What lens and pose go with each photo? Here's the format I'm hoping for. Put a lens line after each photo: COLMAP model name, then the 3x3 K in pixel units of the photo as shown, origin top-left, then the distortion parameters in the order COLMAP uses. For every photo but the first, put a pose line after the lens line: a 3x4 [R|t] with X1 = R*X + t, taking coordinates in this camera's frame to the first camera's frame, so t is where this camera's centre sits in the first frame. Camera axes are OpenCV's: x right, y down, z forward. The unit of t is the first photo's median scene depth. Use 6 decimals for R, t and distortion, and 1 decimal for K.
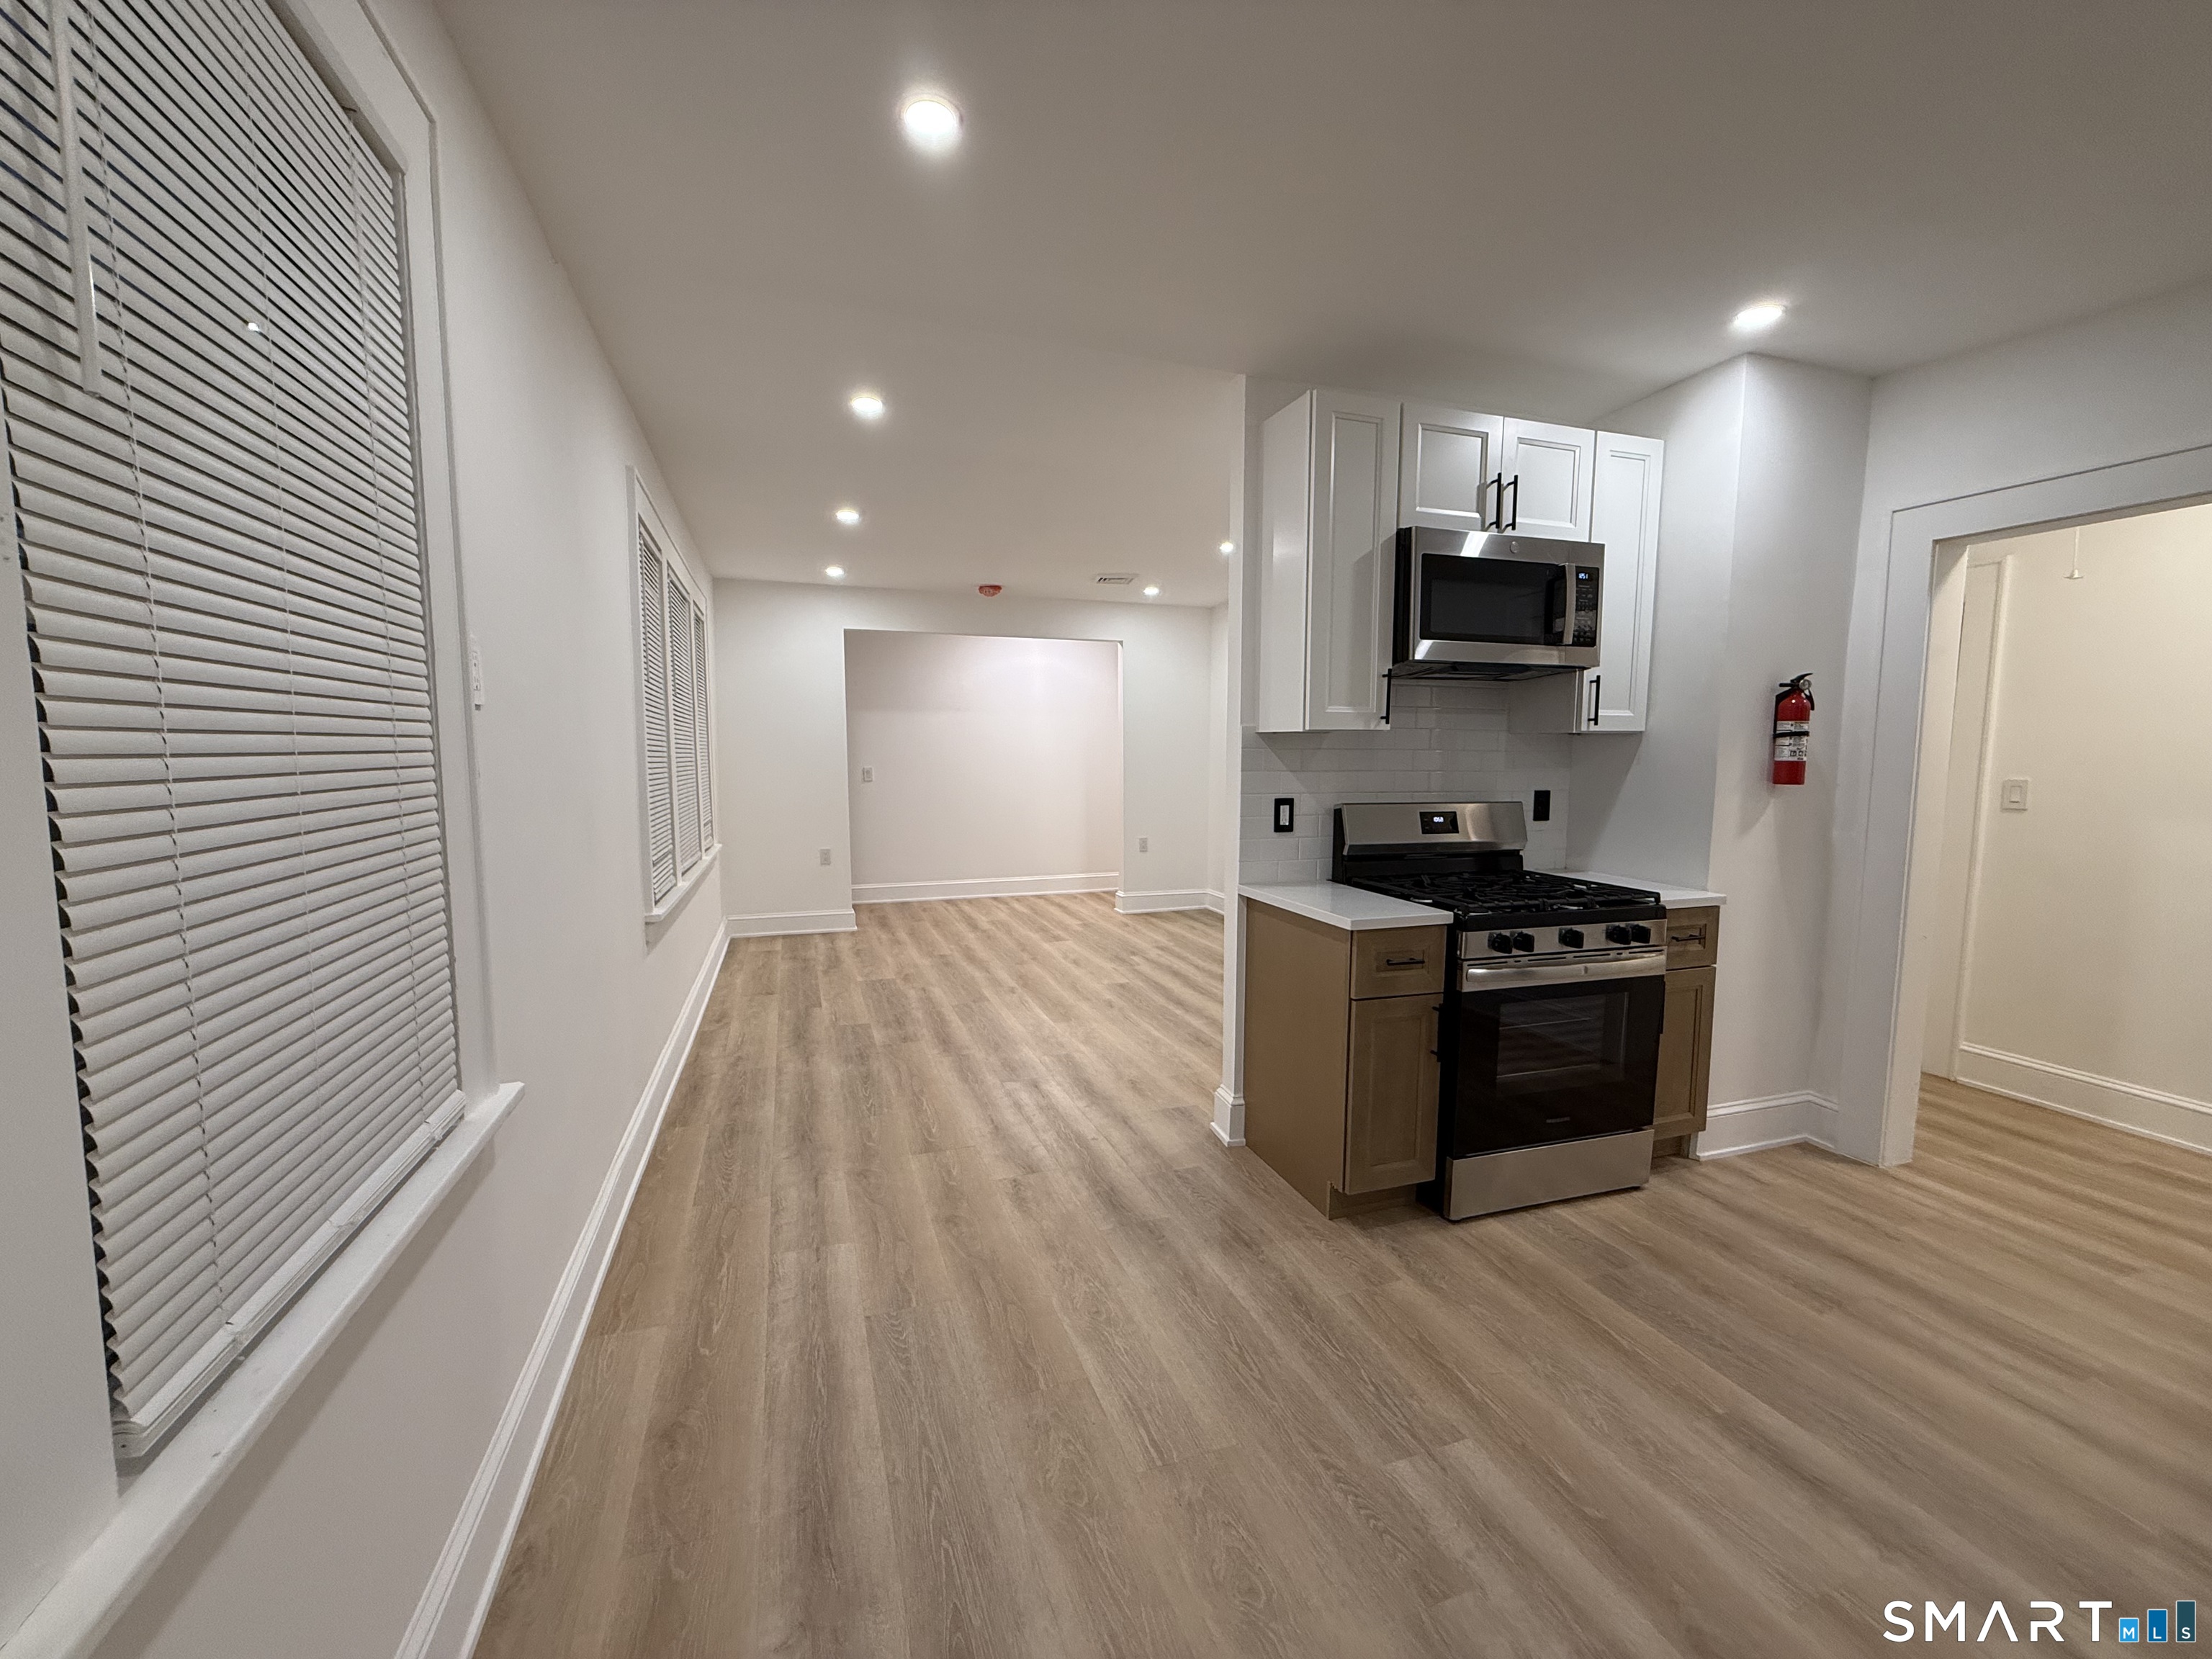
lens RADIAL K [[878.2, 0, 1097.7], [0, 878.2, 835.0], [0, 0, 1]] dist [-0.000018, -0.000253]
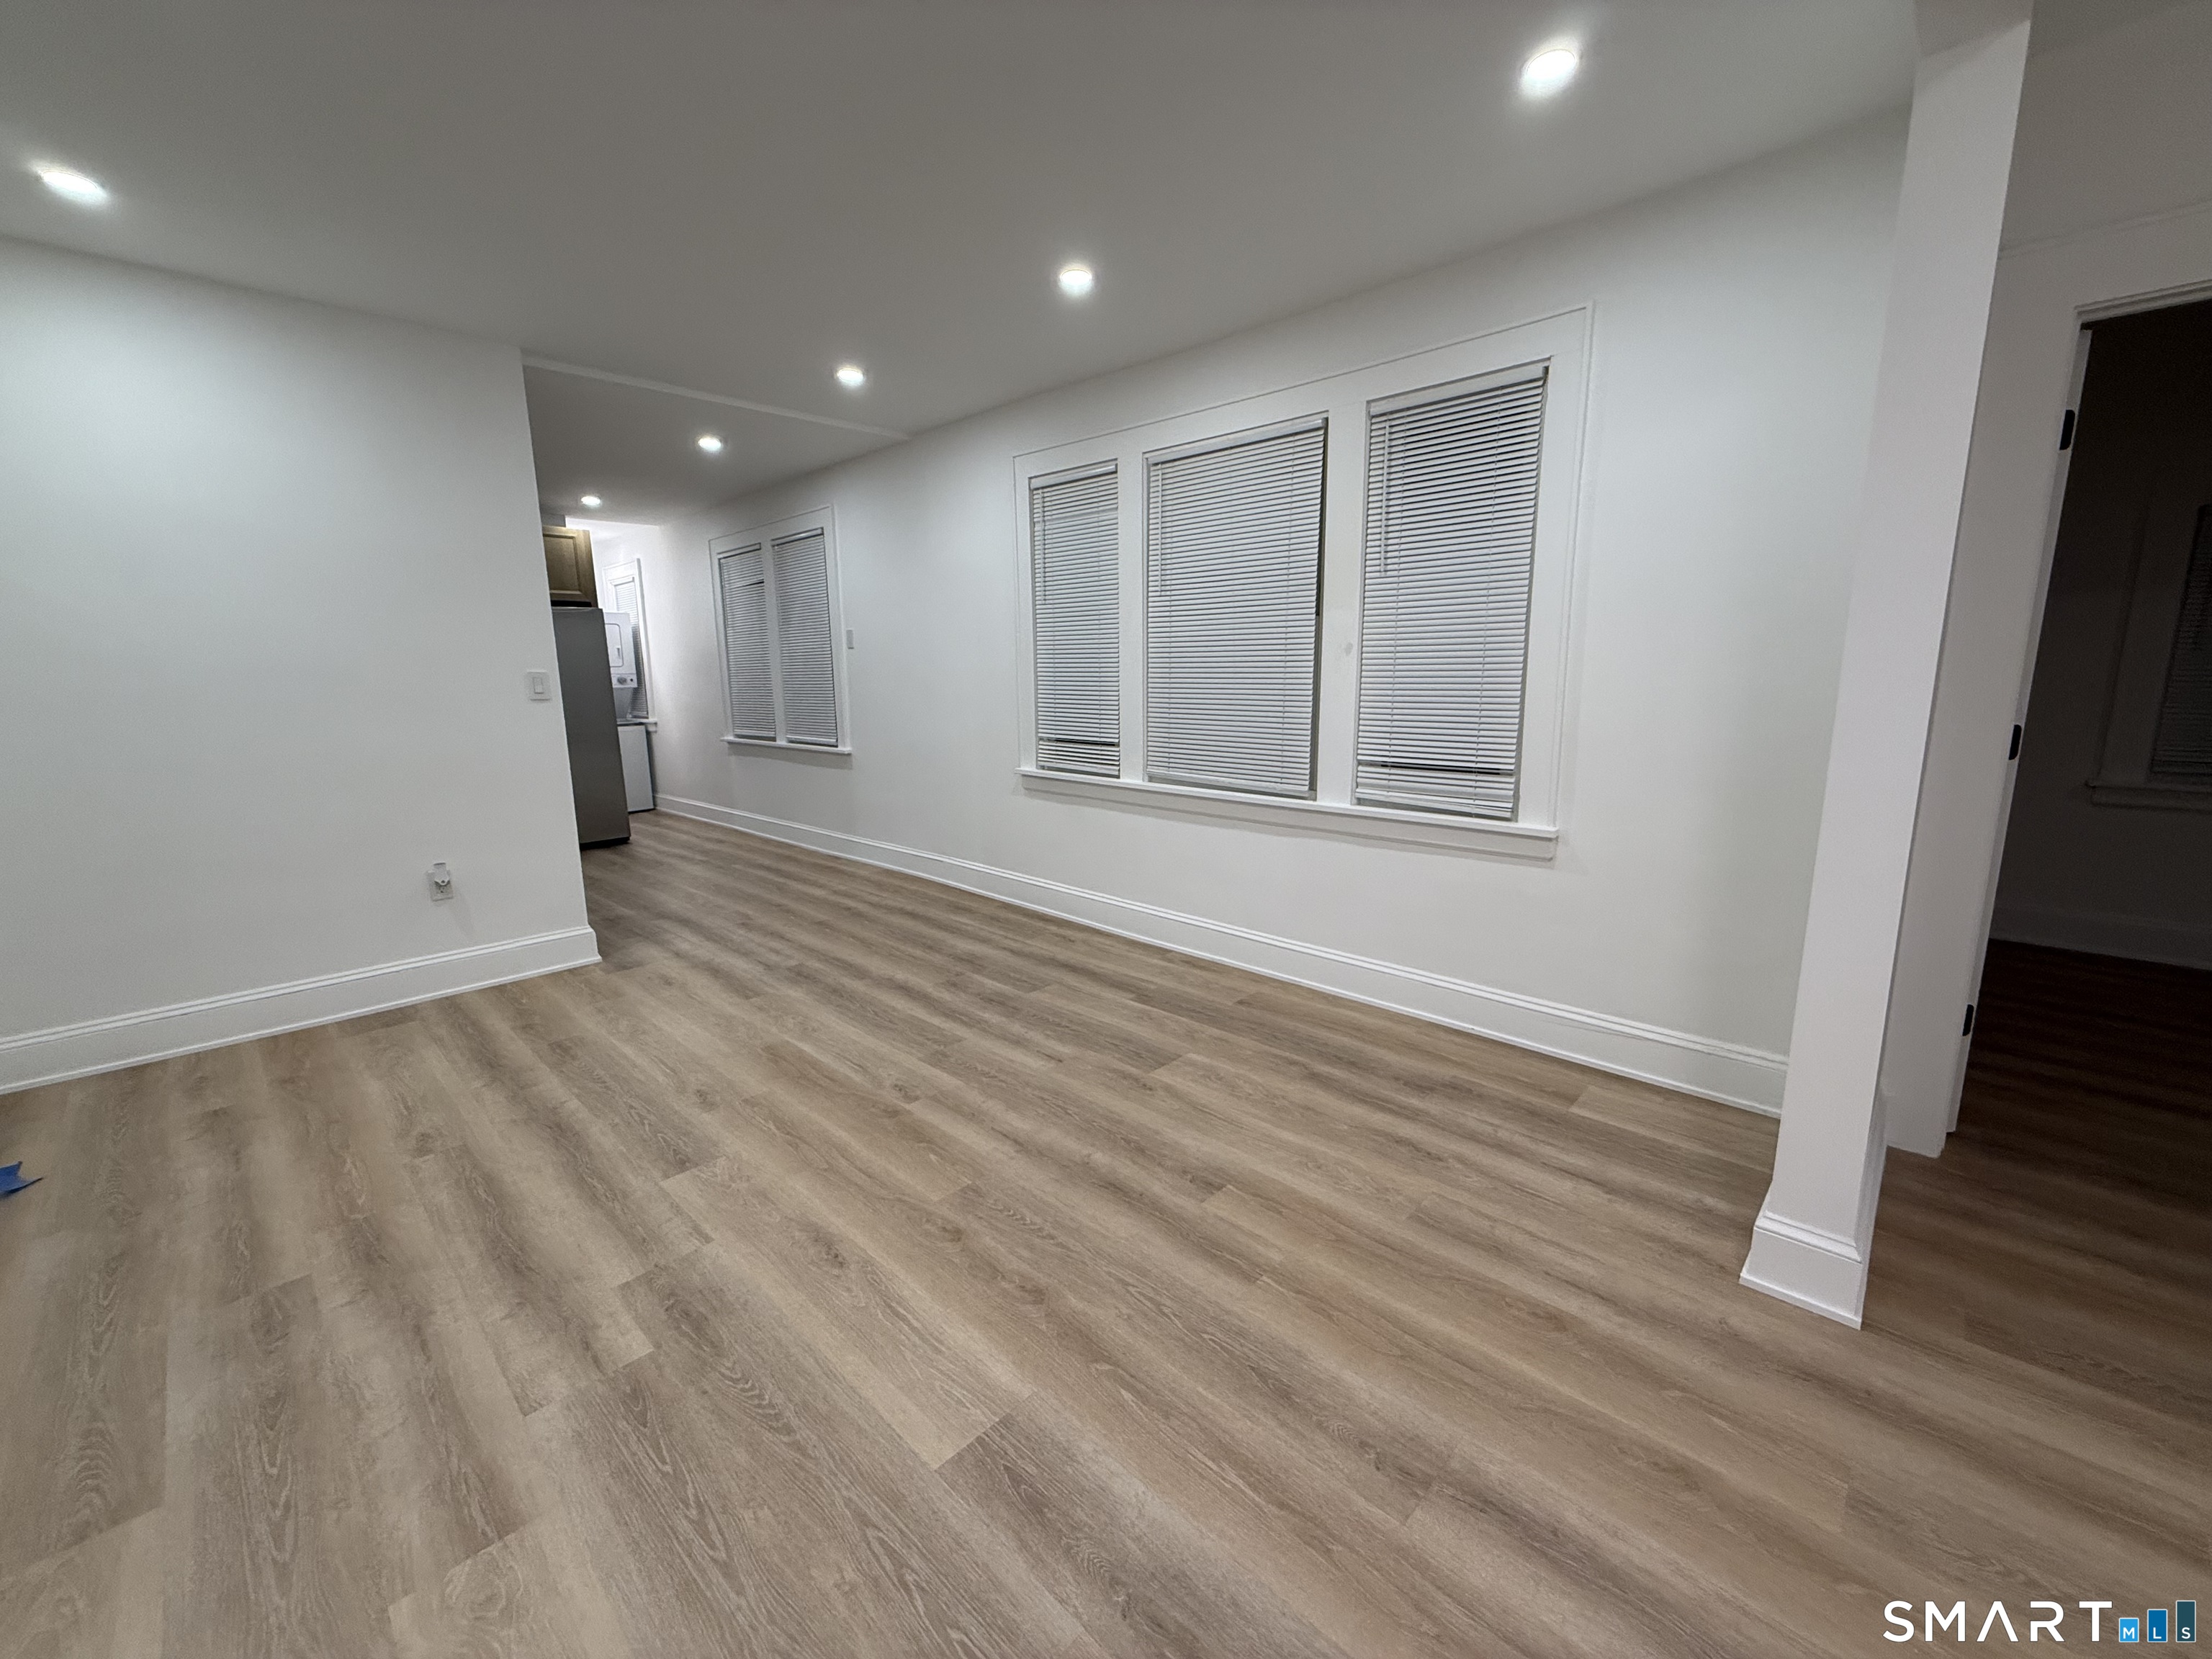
lens RADIAL K [[878.2, 0, 1110.0], [0, 878.2, 813.3], [0, 0, 1]] dist [-0.000018, -0.000253]
pose [[-0.888008, 0.083781, -0.452131, 0.025211], [-0.031843, 0.969696, 0.242229, -0.152038], [0.458724, 0.229499, -0.858430, 1.774440]]
